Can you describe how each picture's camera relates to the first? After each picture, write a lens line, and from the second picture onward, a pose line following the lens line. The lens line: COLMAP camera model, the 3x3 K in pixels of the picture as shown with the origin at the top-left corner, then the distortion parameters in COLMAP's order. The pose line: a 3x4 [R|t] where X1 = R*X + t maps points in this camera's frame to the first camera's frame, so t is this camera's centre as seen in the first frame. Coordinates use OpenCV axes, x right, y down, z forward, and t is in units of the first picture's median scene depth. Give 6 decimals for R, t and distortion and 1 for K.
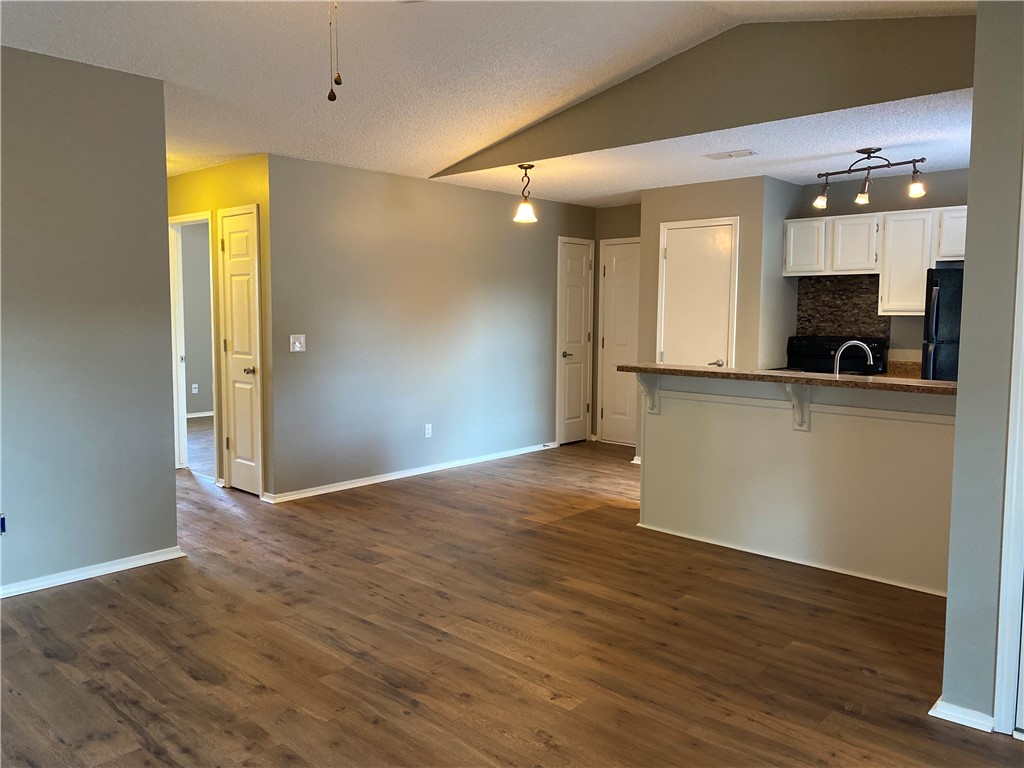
lens RADIAL K [[787.8, 0, 512.0], [0, 787.8, 384.0], [0, 0, 1]] dist [0.014911, -0.010781]
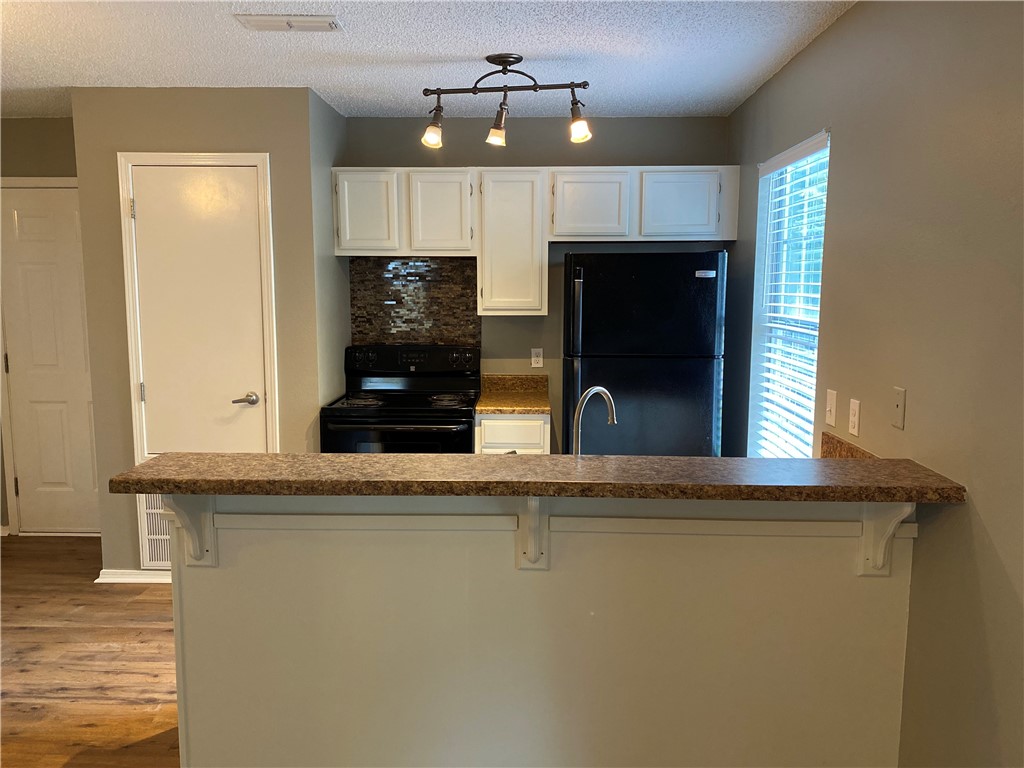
lens RADIAL K [[787.8, 0, 512.0], [0, 787.8, 384.0], [0, 0, 1]] dist [0.014911, -0.010781]
pose [[0.755346, -0.084014, 0.649918, 0.025406], [0.060336, 0.996451, 0.058686, -0.065765], [-0.652543, -0.005115, 0.757735, 0.449759]]
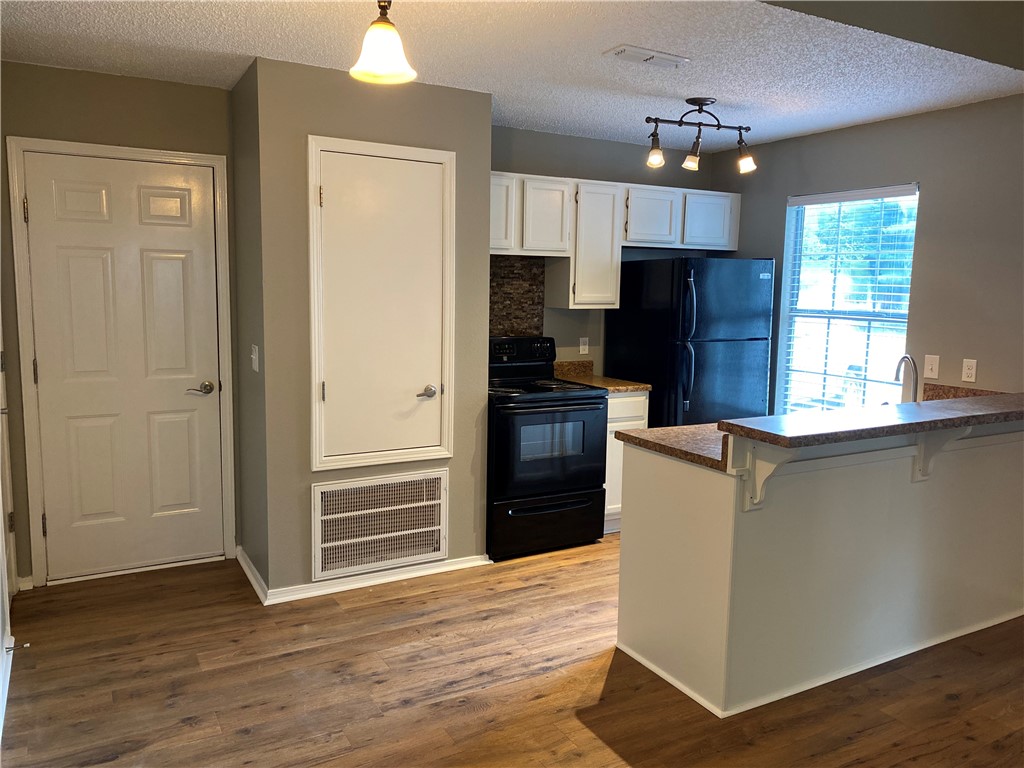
lens RADIAL K [[787.8, 0, 512.0], [0, 787.8, 384.0], [0, 0, 1]] dist [0.014911, -0.010781]
pose [[0.304441, -0.117071, 0.945309, -0.317248], [0.072946, 0.992370, 0.099406, -0.095536], [-0.949734, 0.038693, 0.310658, 0.814291]]
